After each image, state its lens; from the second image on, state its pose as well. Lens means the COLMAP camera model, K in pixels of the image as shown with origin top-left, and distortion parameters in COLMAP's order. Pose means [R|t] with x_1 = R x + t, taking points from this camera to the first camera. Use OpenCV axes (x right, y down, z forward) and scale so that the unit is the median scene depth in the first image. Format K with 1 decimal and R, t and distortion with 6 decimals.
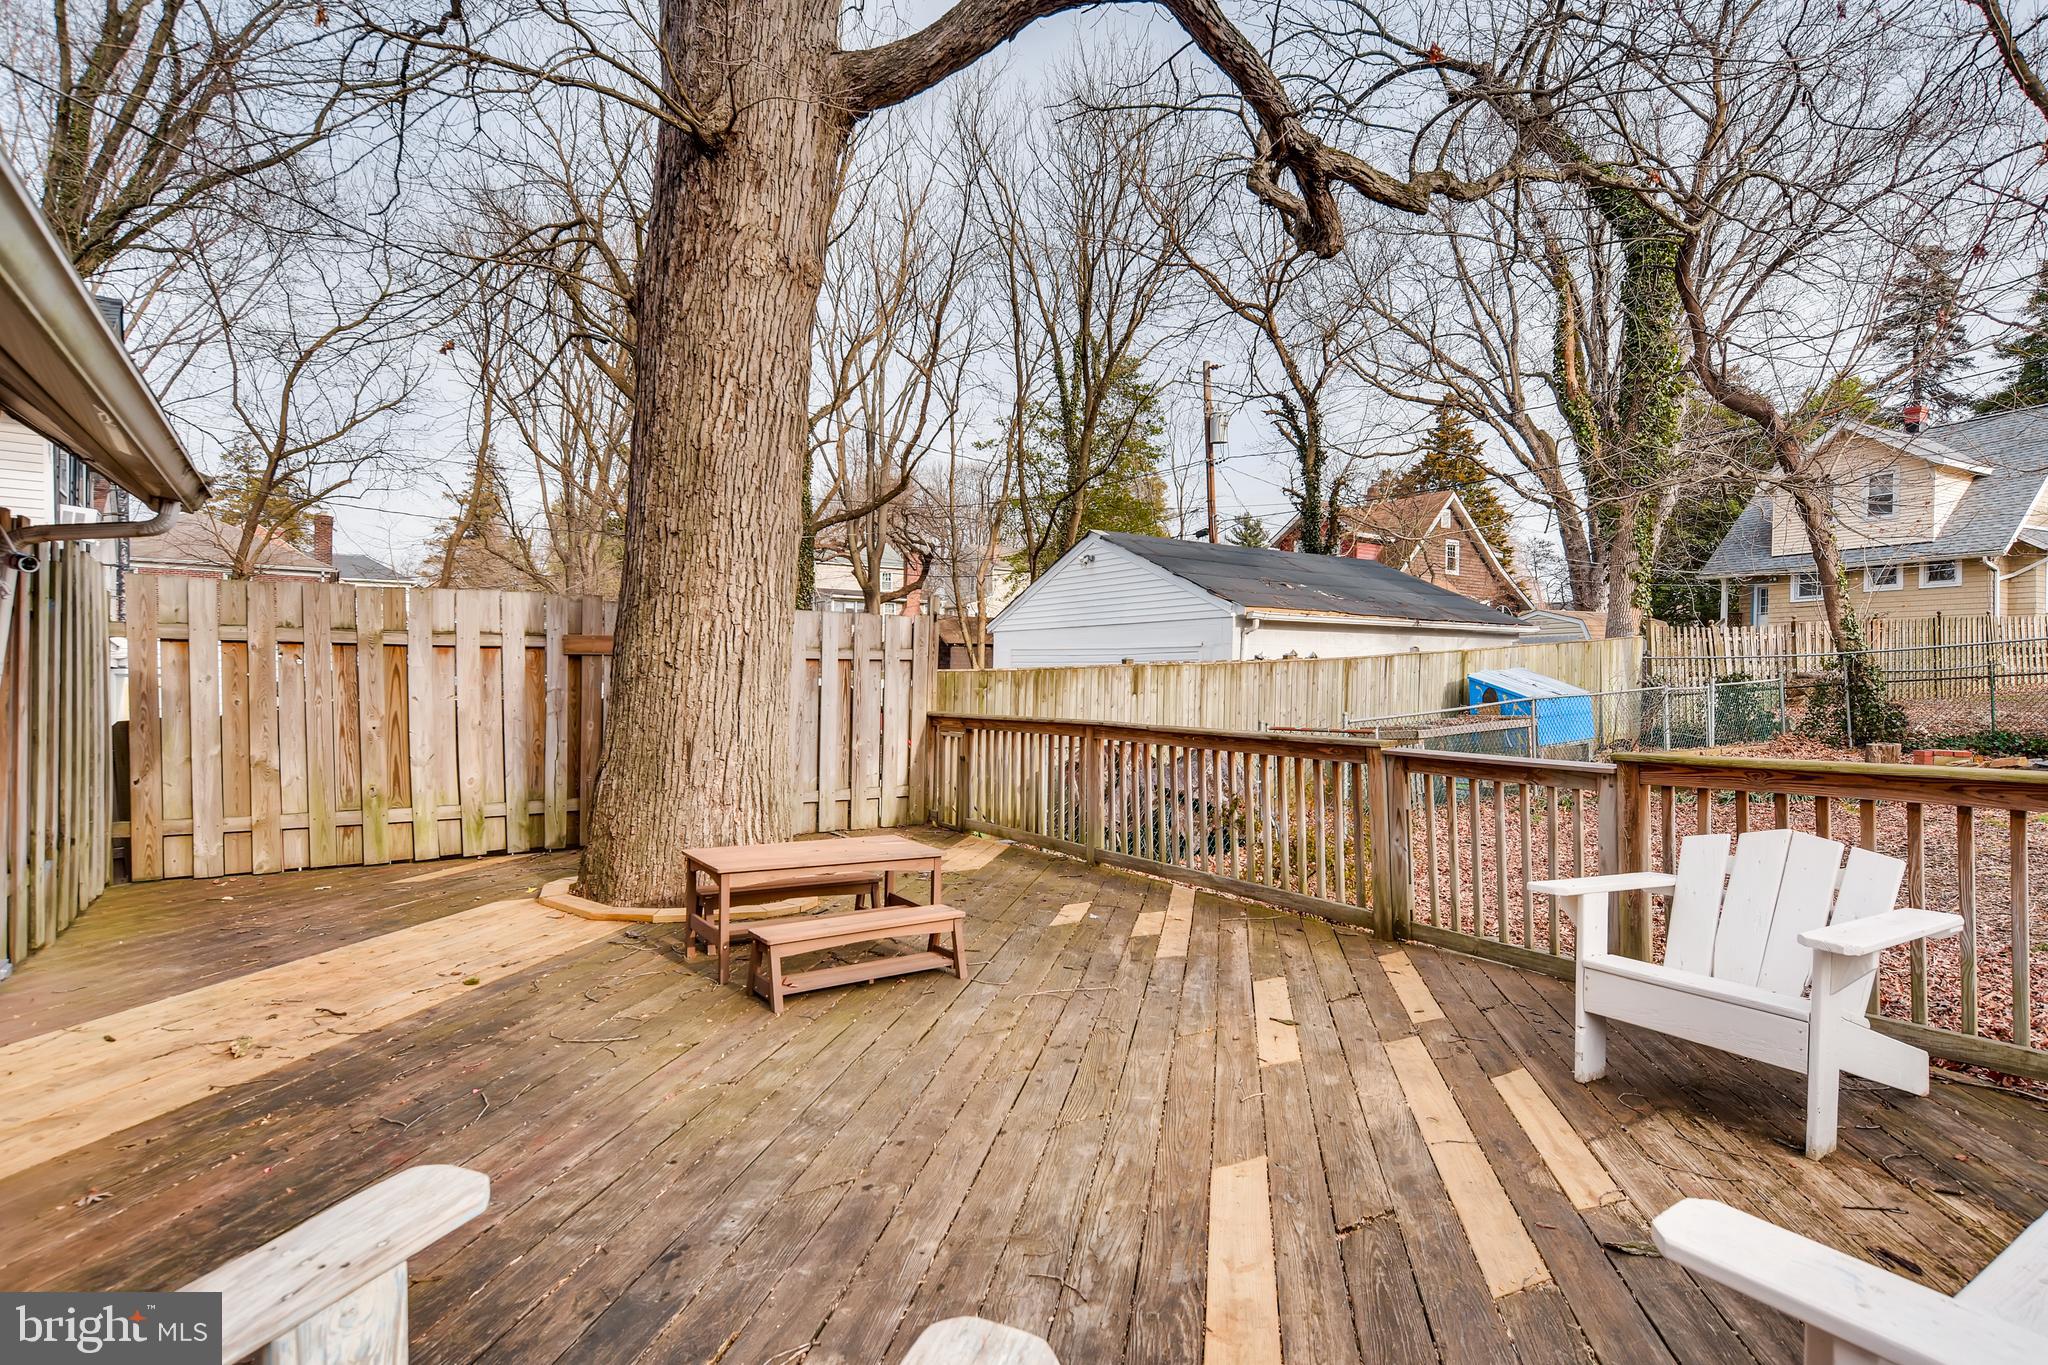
lens RADIAL K [[1036.2, 0, 1029.1], [0, 1036.2, 675.8], [0, 0, 1]] dist [-0.002371, 0.004678]
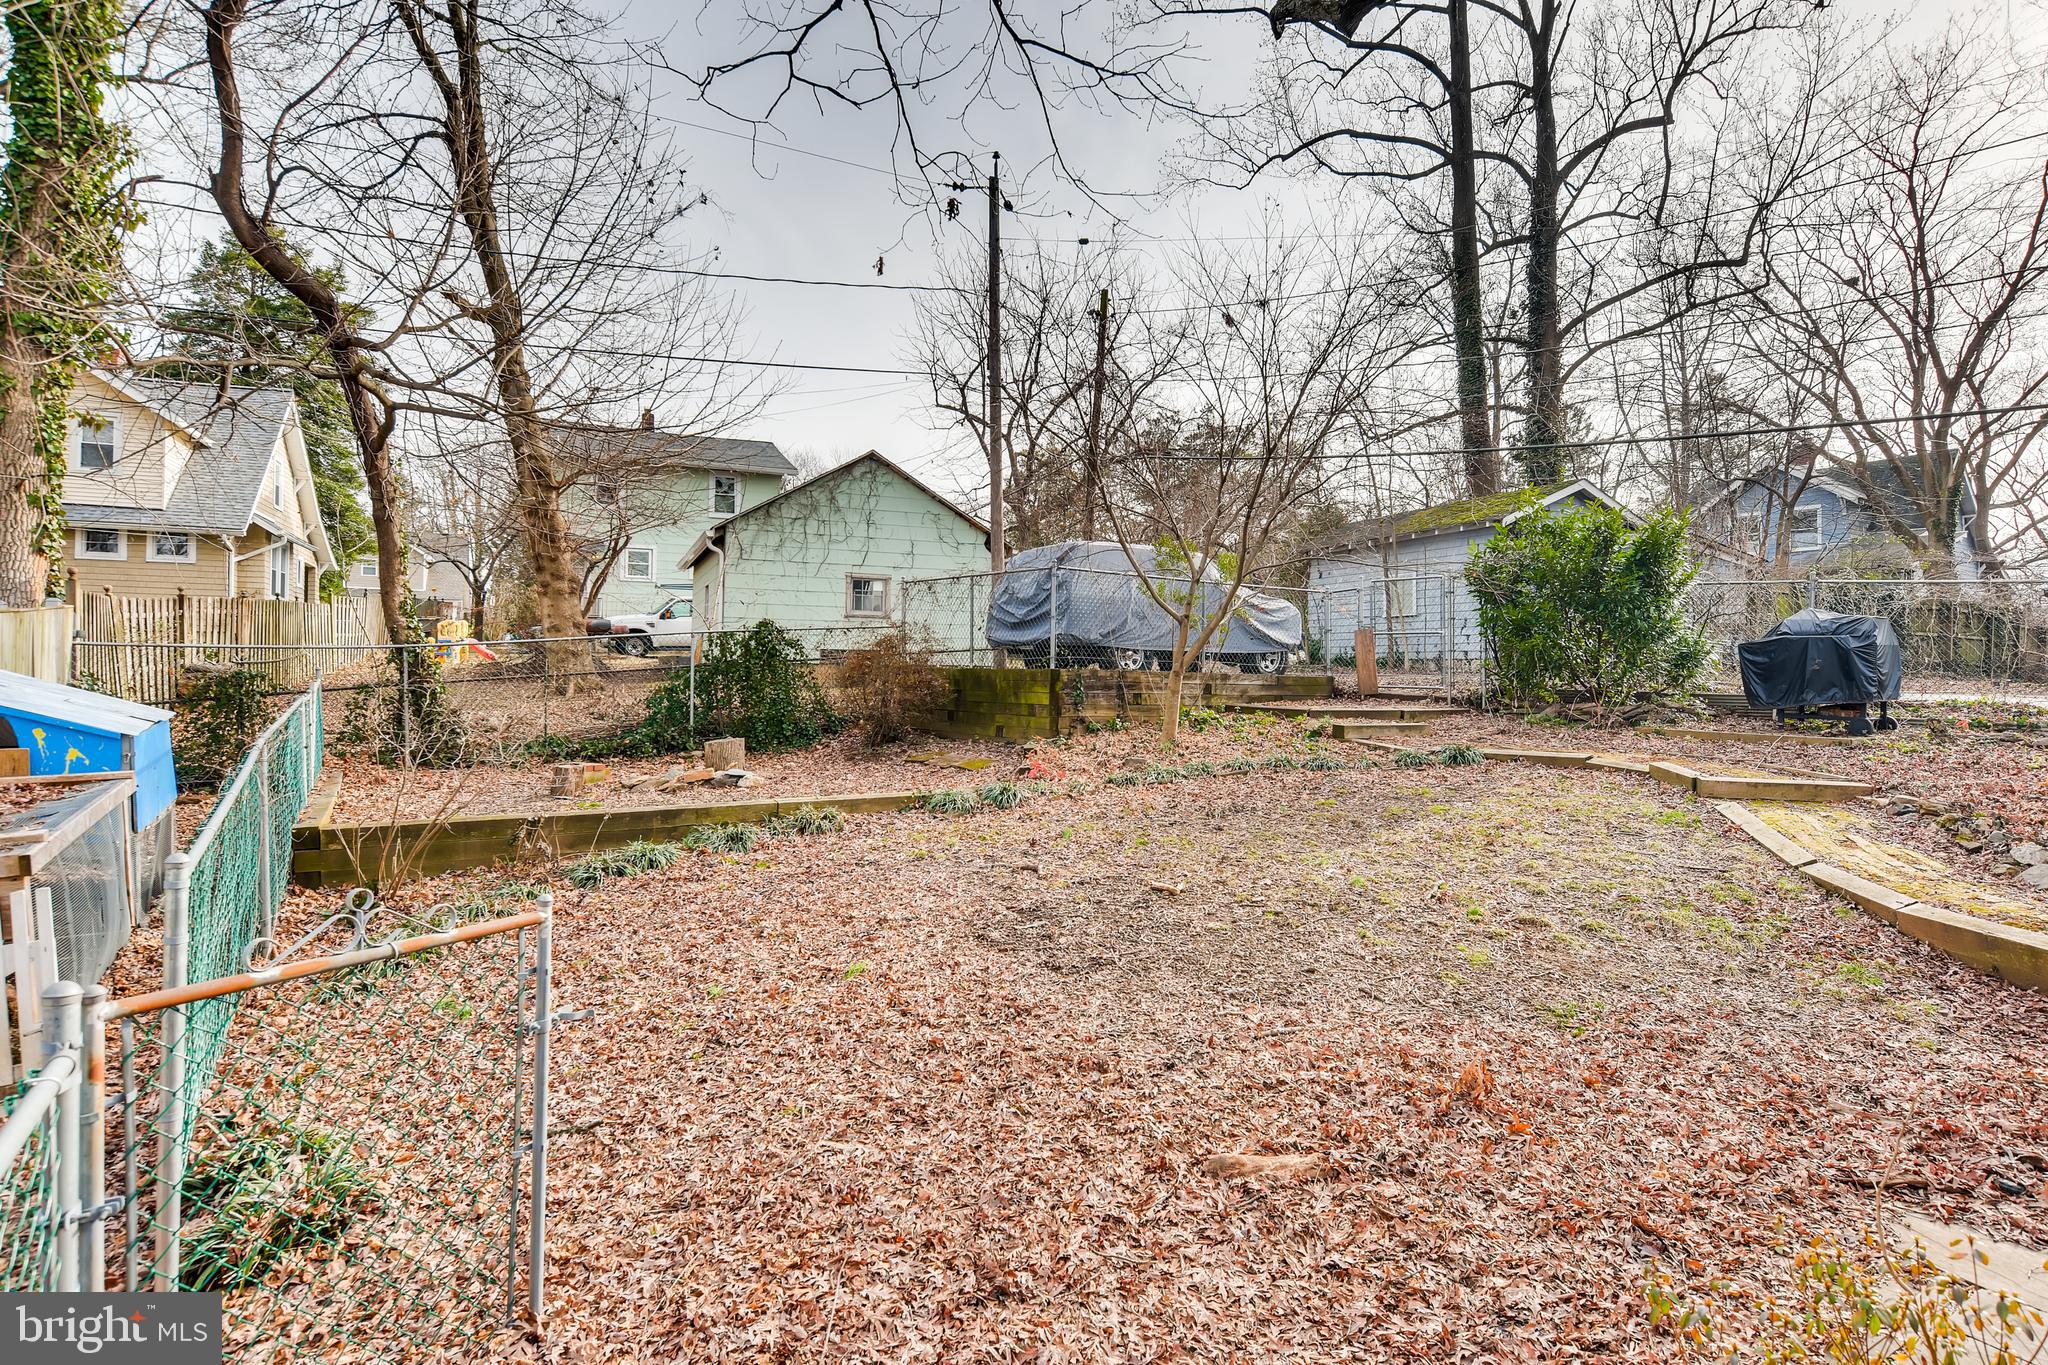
lens RADIAL K [[1036.2, 0, 1027.9], [0, 1036.2, 680.4], [0, 0, 1]] dist [-0.002371, 0.004678]
pose [[0.029387, -0.014905, 0.999457, 0.011560], [-0.011171, 0.999821, 0.015239, -0.006247], [-0.999506, -0.011612, 0.029215, 0.252010]]
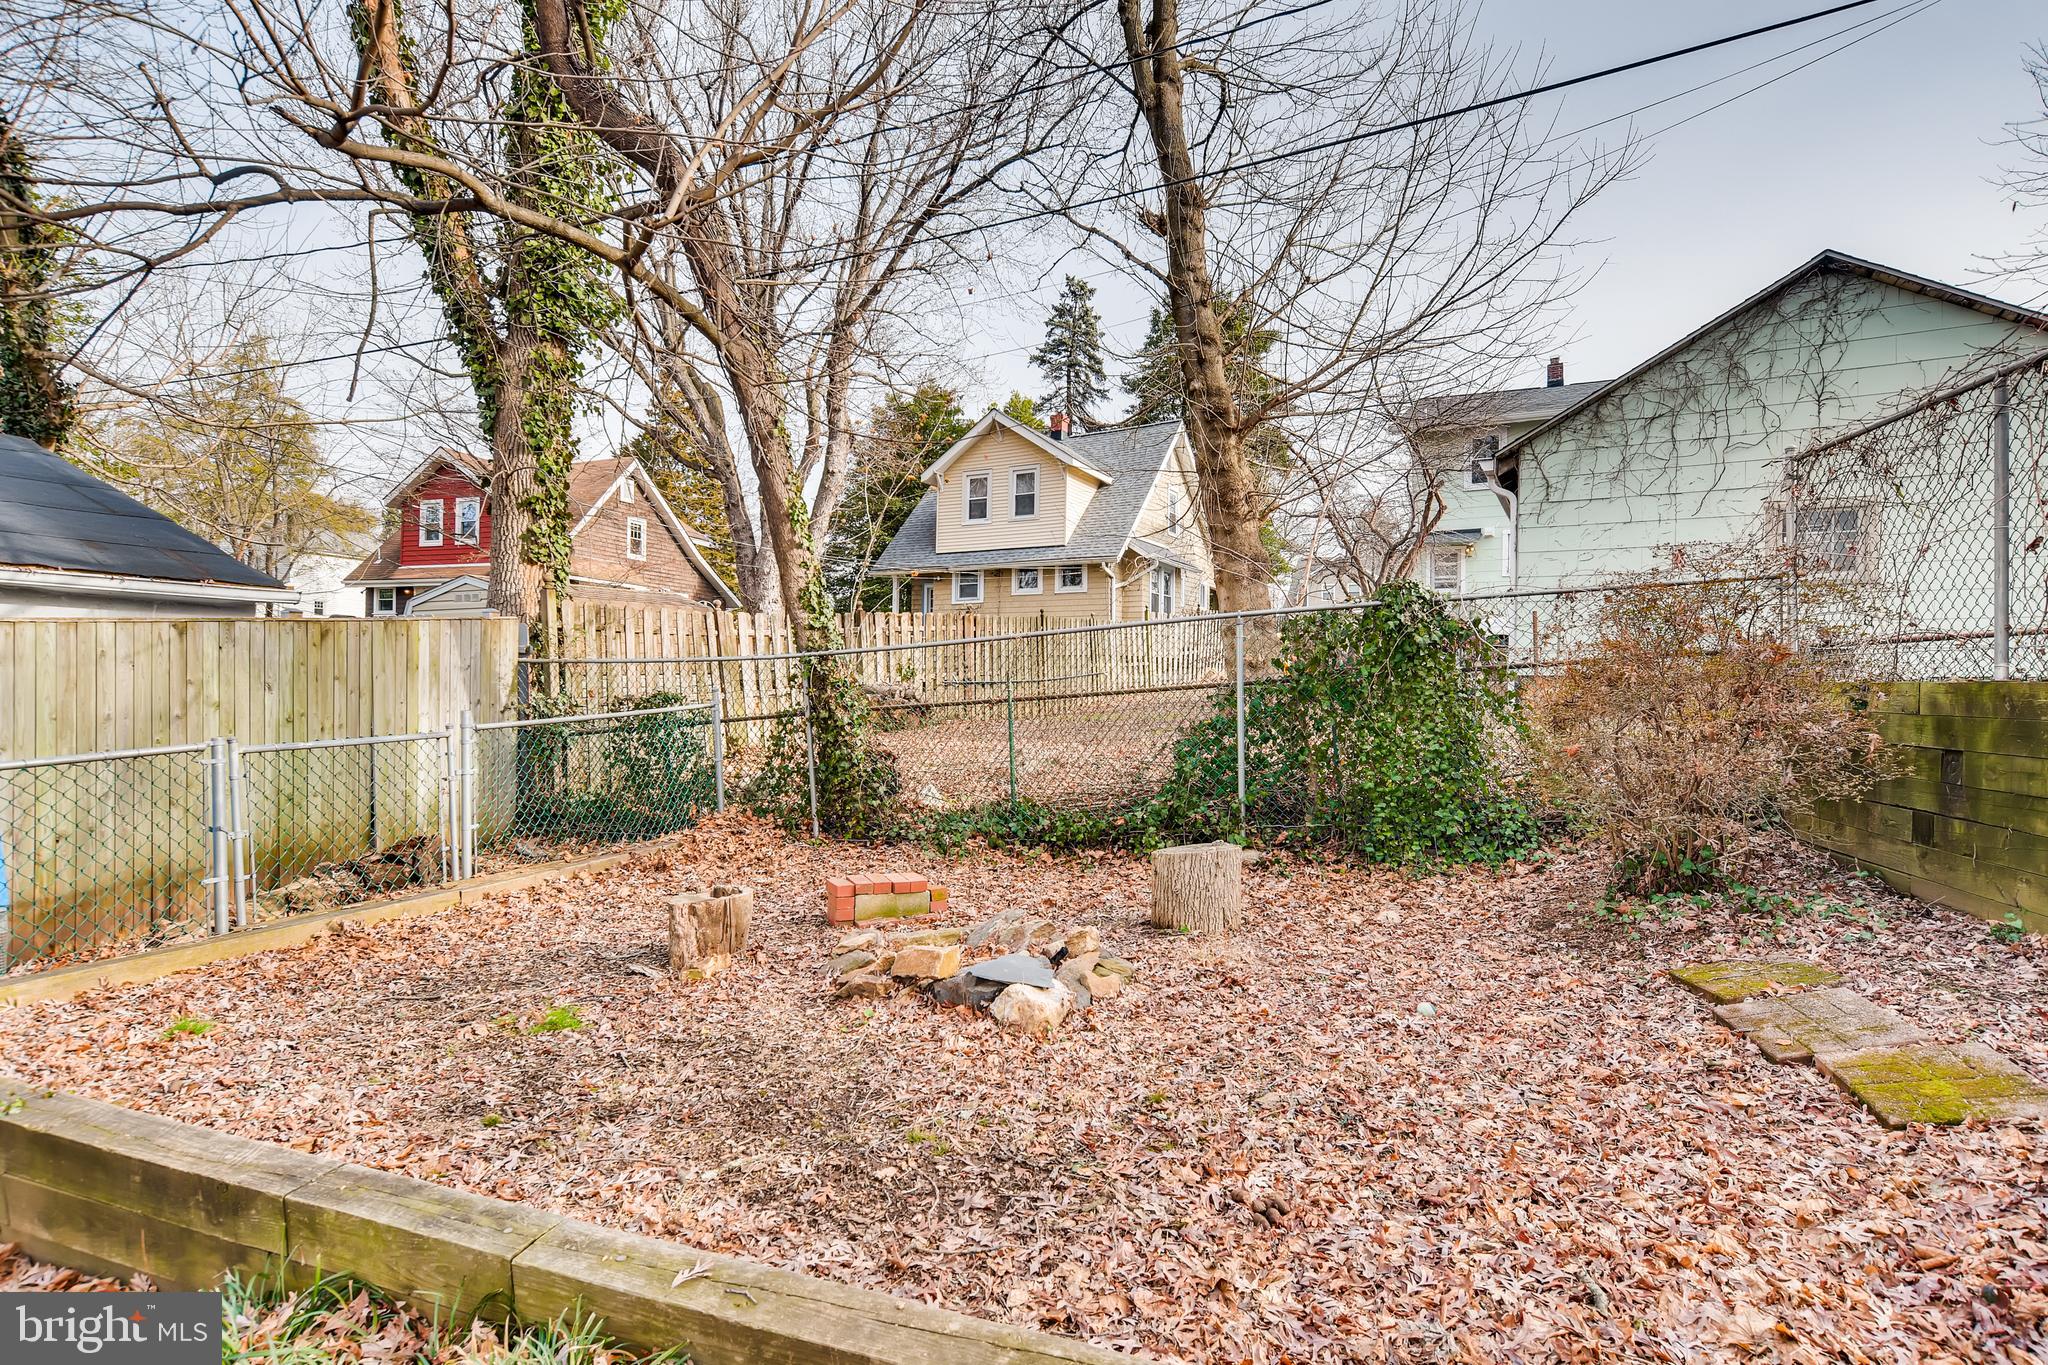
lens RADIAL K [[1036.2, 0, 1022.0], [0, 1036.2, 679.6], [0, 0, 1]] dist [-0.002371, 0.004678]
pose [[0.806151, -0.000392, 0.591709, 0.280773], [-0.000309, 0.999999, 0.001083, -0.004942], [-0.591709, -0.001056, 0.806151, 0.256784]]
